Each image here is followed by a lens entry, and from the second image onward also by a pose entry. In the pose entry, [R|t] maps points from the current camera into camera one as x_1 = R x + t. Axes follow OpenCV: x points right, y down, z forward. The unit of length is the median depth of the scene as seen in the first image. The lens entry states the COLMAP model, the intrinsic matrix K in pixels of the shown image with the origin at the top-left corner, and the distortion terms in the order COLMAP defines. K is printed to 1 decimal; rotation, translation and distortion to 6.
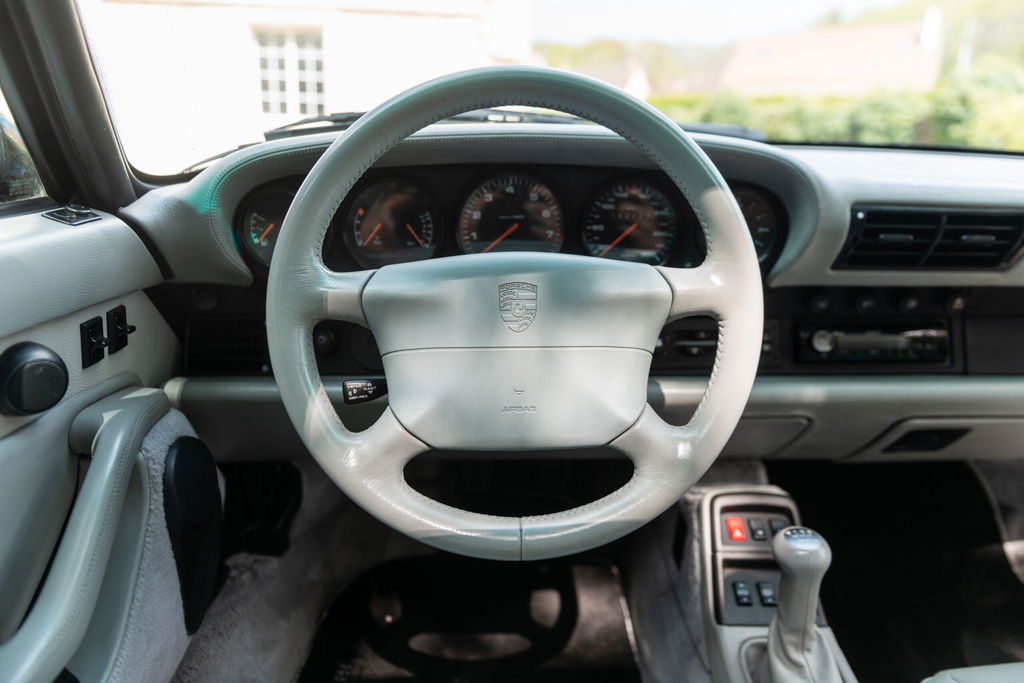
lens RADIAL K [[657.6, 0, 509.9], [0, 657.6, 346.6], [0, 0, 1]] dist [0.001649, 0.006371]
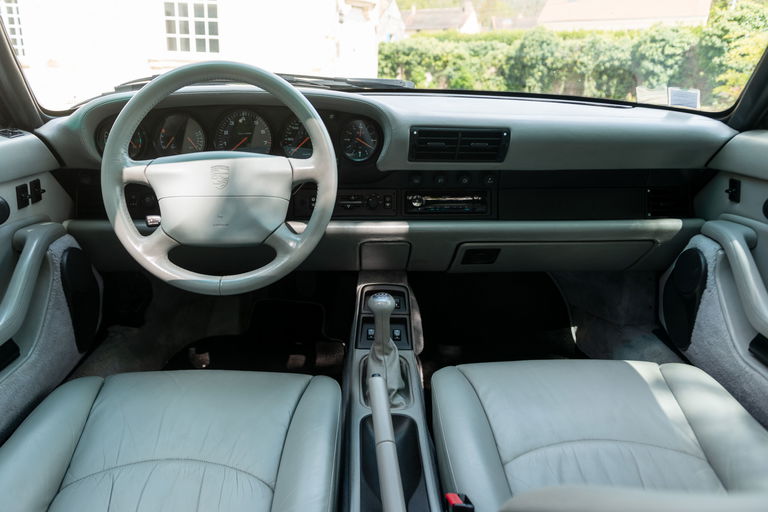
lens RADIAL K [[522.9, 0, 369.4], [0, 522.9, 260.3], [0, 0, 1]] dist [0.012550, -0.004093]
pose [[0.999858, 0.002280, -0.016680, 0.424723], [-0.001427, 0.998699, 0.050972, 0.097650], [0.016774, -0.050941, 0.998561, -0.559200]]
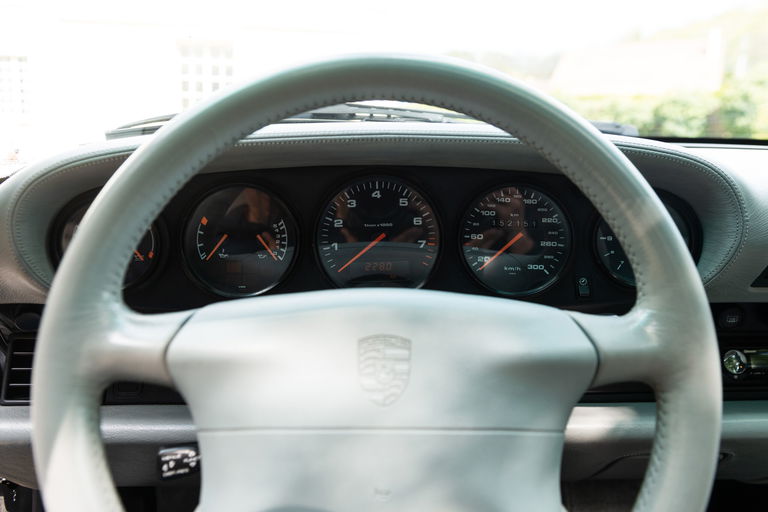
lens RADIAL K [[522.9, 0, 382.6], [0, 522.9, 255.3], [0, 0, 1]] dist [0.012550, -0.004093]
pose [[0.999996, -0.001679, -0.002161, 0.010597], [0.001529, 0.997712, -0.067584, -0.120569], [0.002270, 0.067581, 0.997711, 0.337760]]
